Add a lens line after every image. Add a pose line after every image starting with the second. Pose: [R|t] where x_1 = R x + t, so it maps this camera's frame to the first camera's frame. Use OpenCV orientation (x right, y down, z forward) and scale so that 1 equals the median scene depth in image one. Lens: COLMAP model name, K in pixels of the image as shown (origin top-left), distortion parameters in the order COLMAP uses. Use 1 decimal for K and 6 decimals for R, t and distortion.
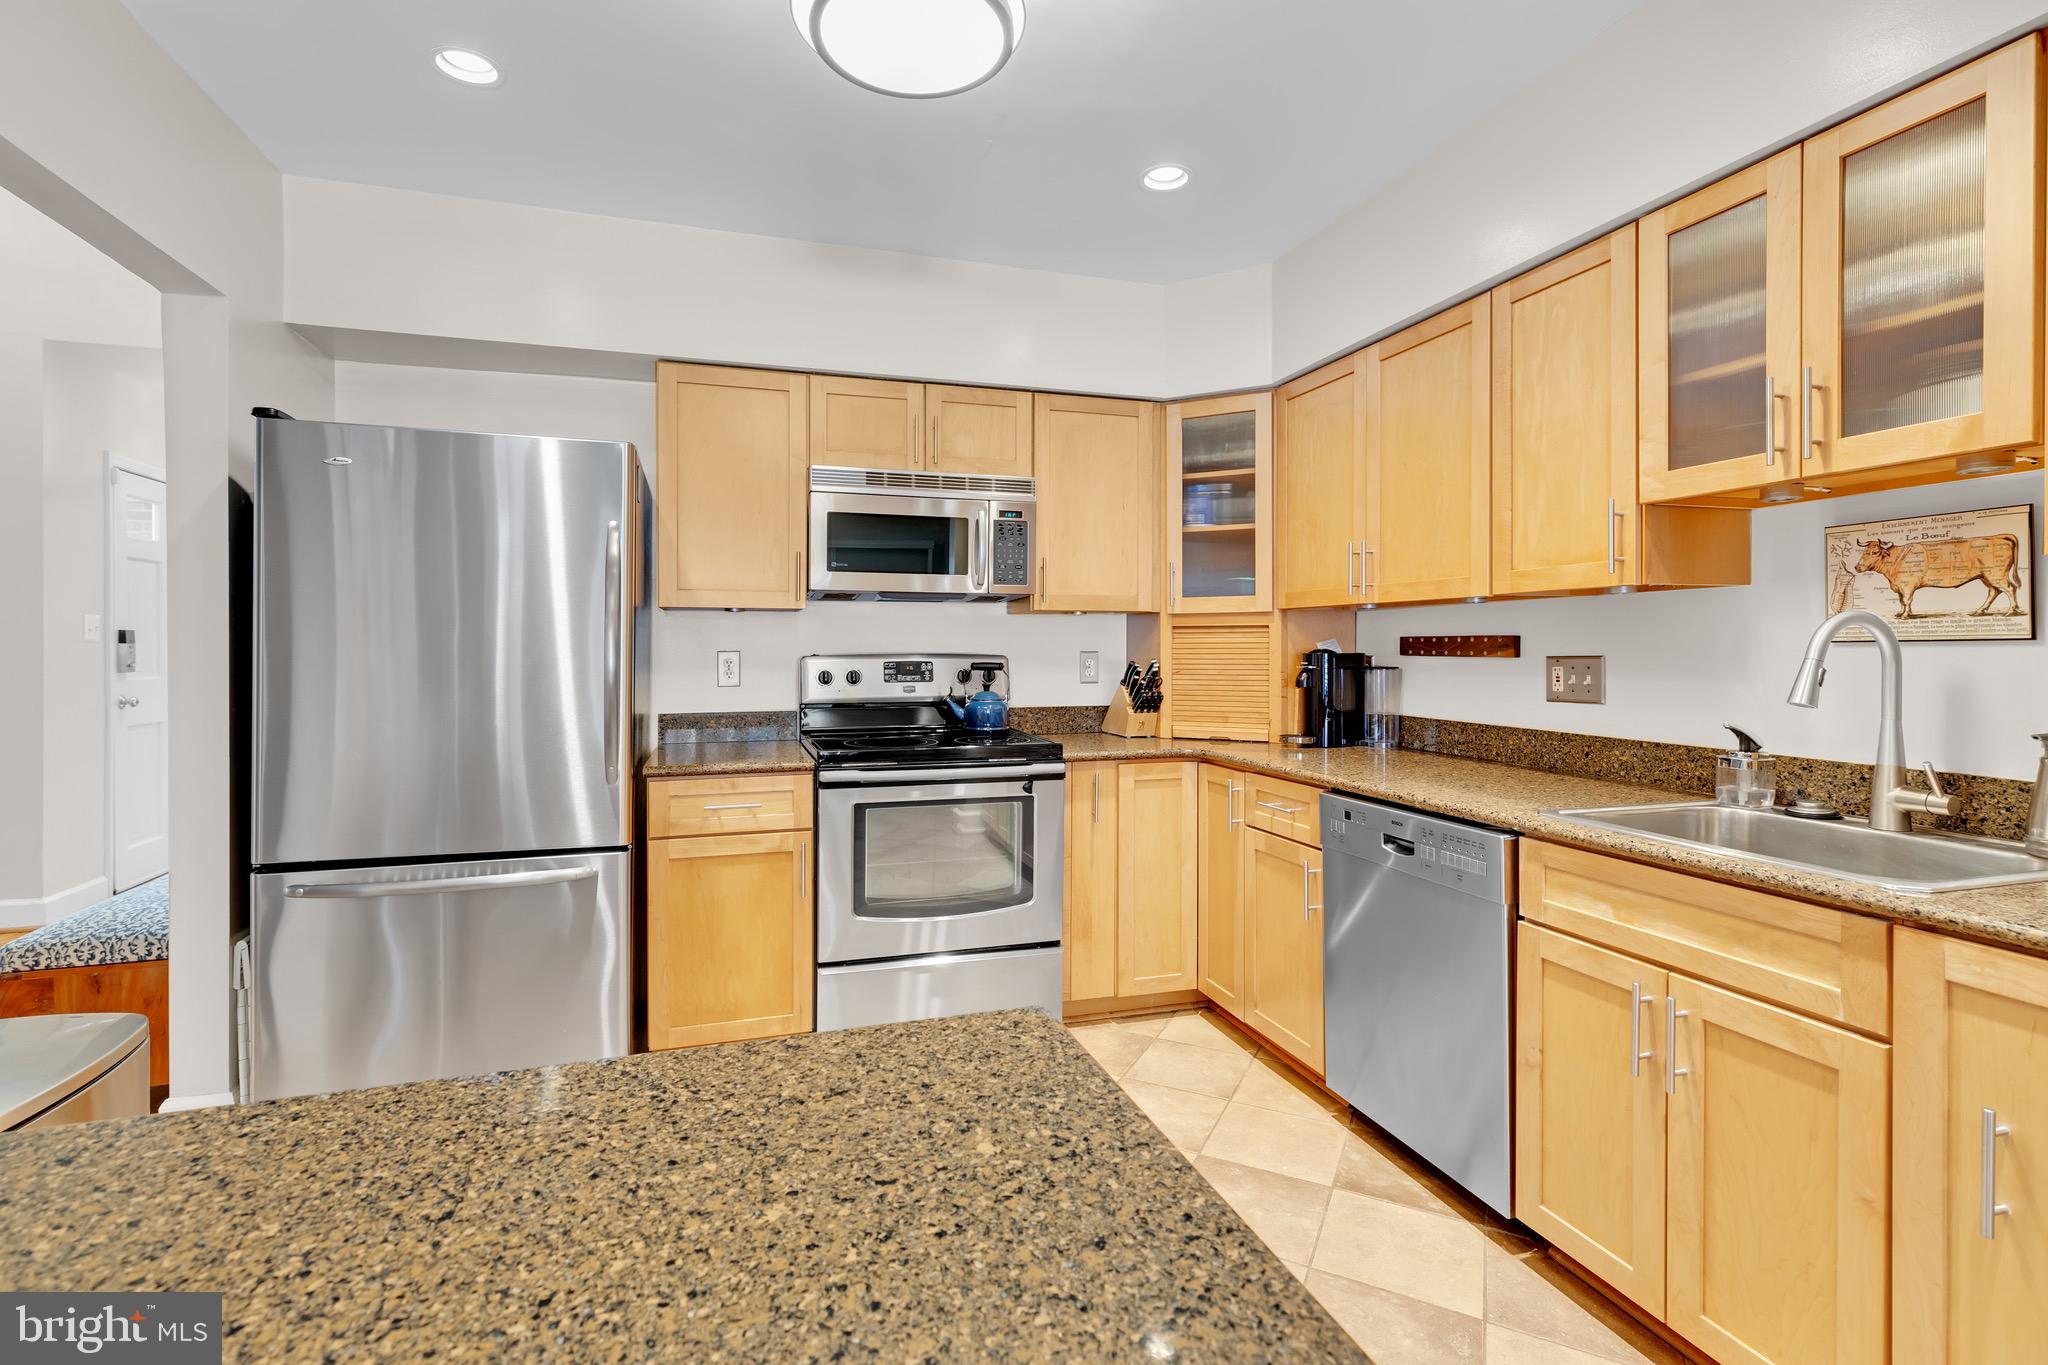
lens RADIAL K [[932.0, 0, 985.4], [0, 932.0, 649.9], [0, 0, 1]] dist [-0.000654, 0.000747]
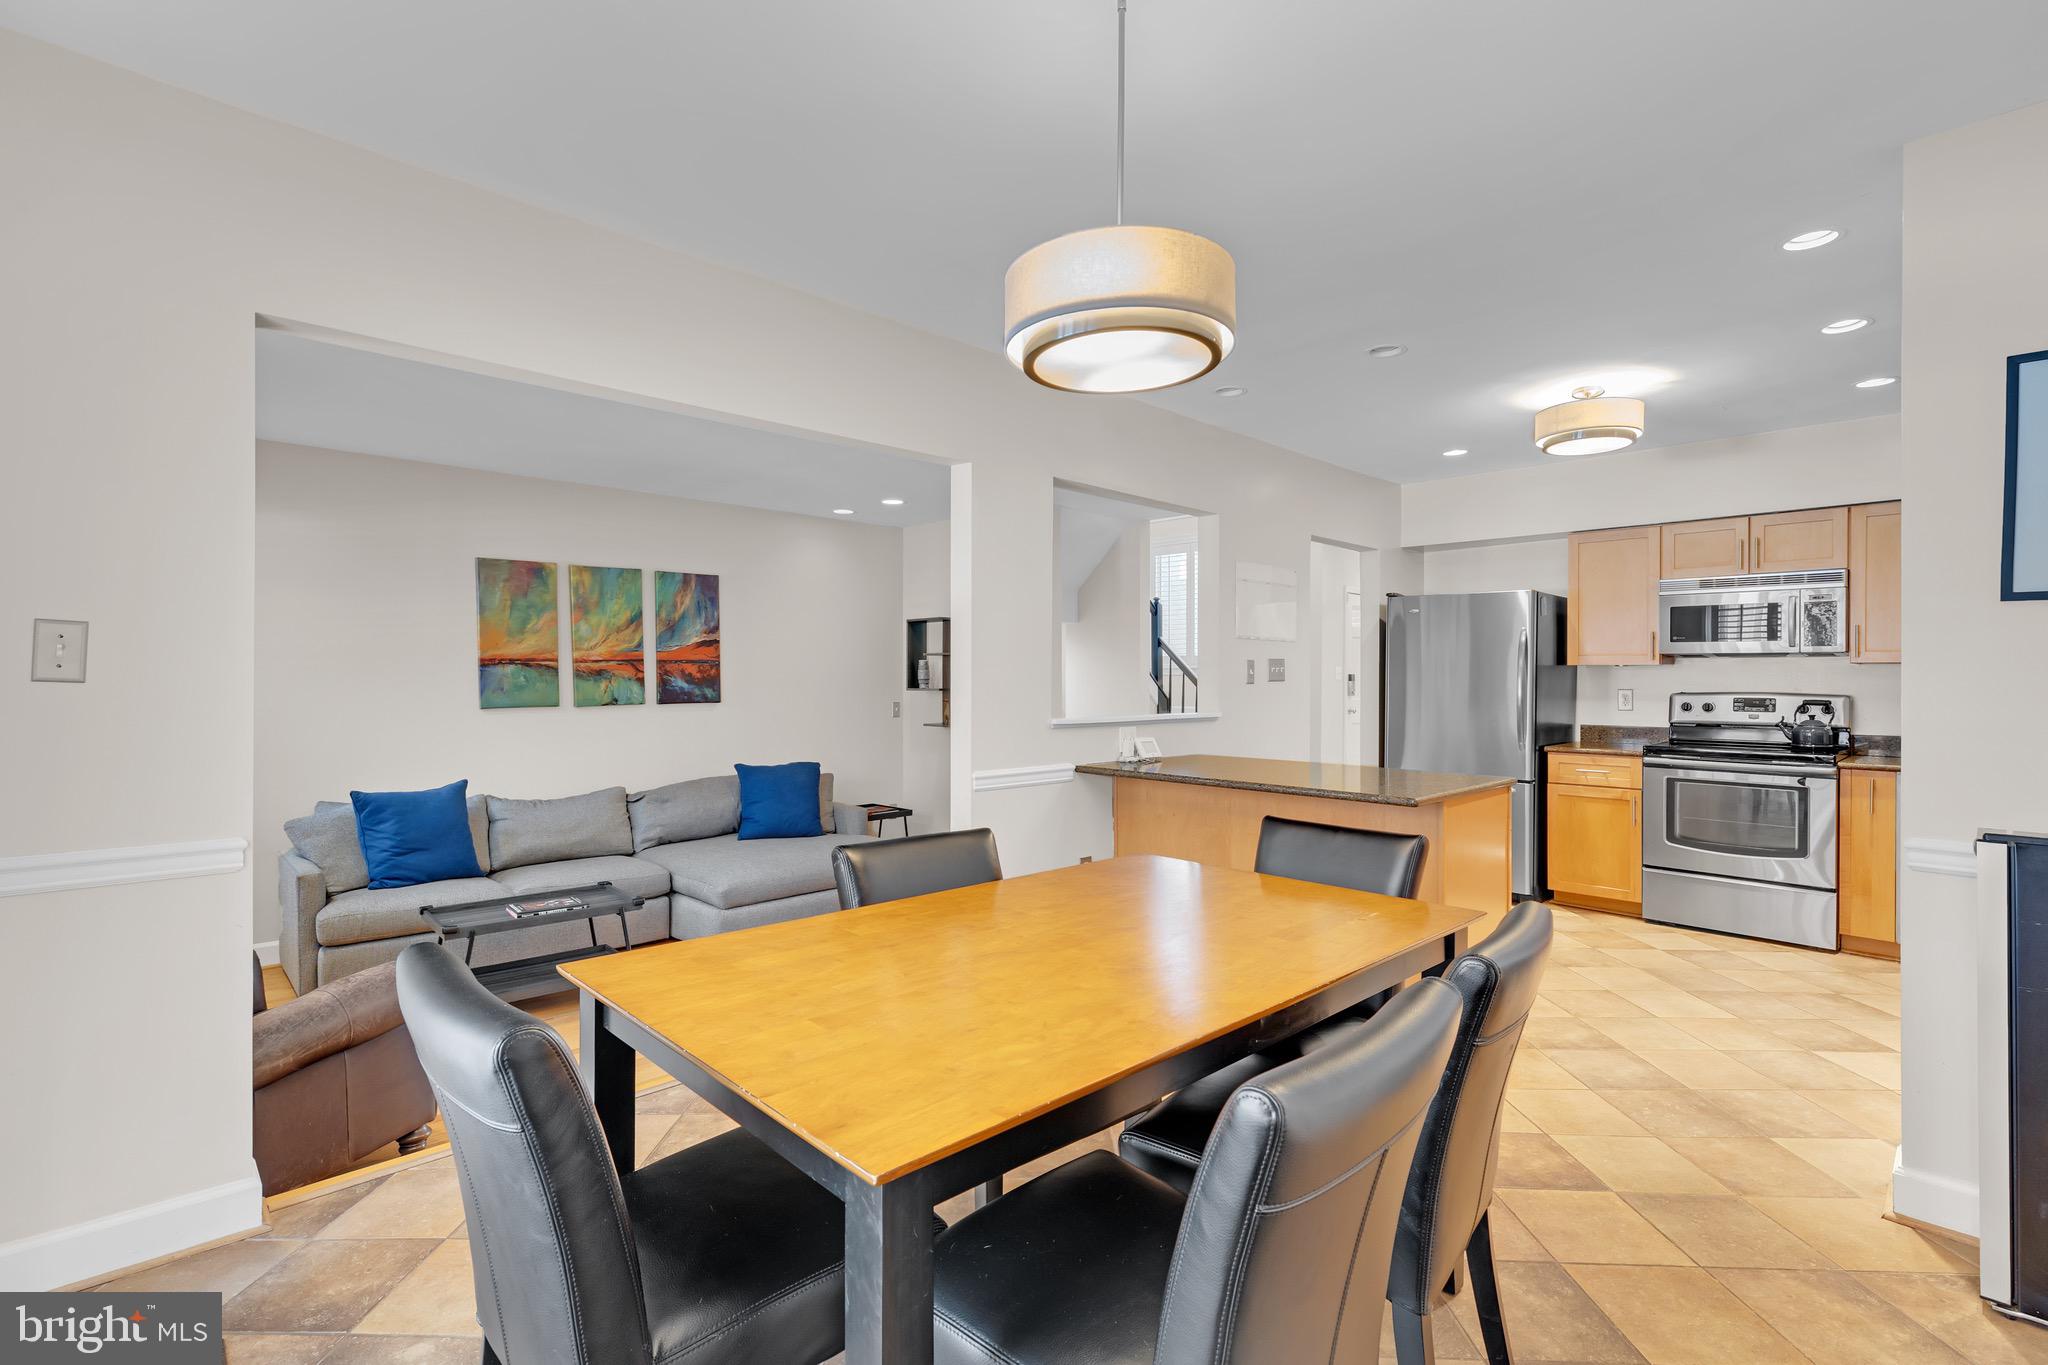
lens RADIAL K [[932.0, 0, 1006.4], [0, 932.0, 675.1], [0, 0, 1]] dist [-0.000654, 0.000747]
pose [[0.449276, 0.000649, -0.893393, 0.900914], [-0.009487, 0.999947, -0.004045, -0.008402], [0.893343, 0.010293, 0.449258, -0.934202]]
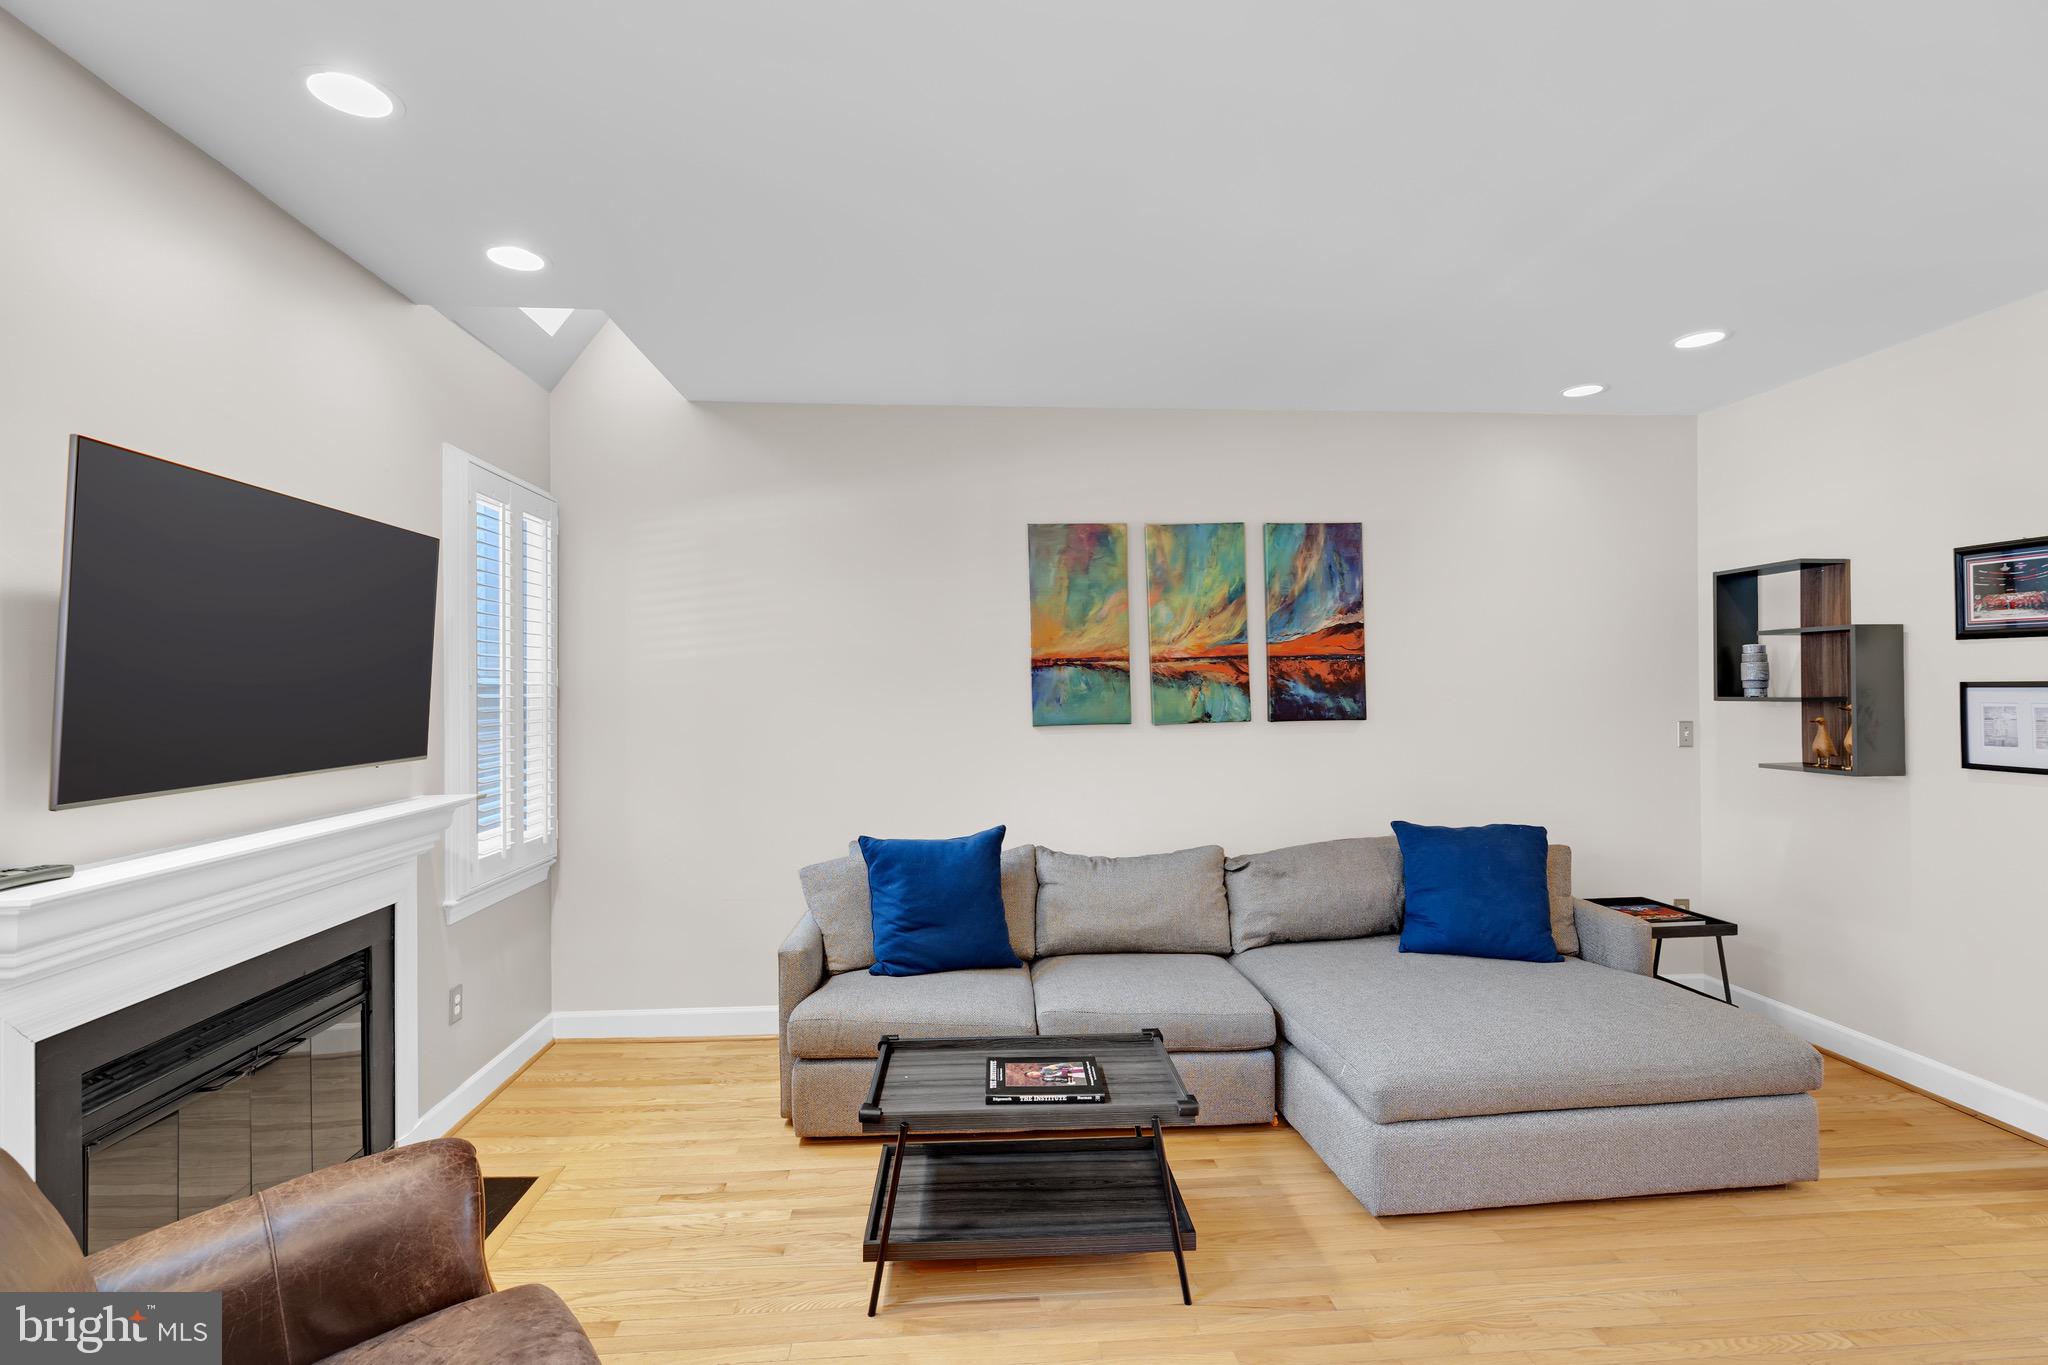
lens RADIAL K [[932.0, 0, 1021.2], [0, 932.0, 672.4], [0, 0, 1]] dist [-0.000654, 0.000747]
pose [[-0.208668, -0.011383, -0.977920, -0.033141], [0.001829, 0.999926, -0.012029, -0.001336], [0.977985, -0.004299, -0.208631, -0.732533]]
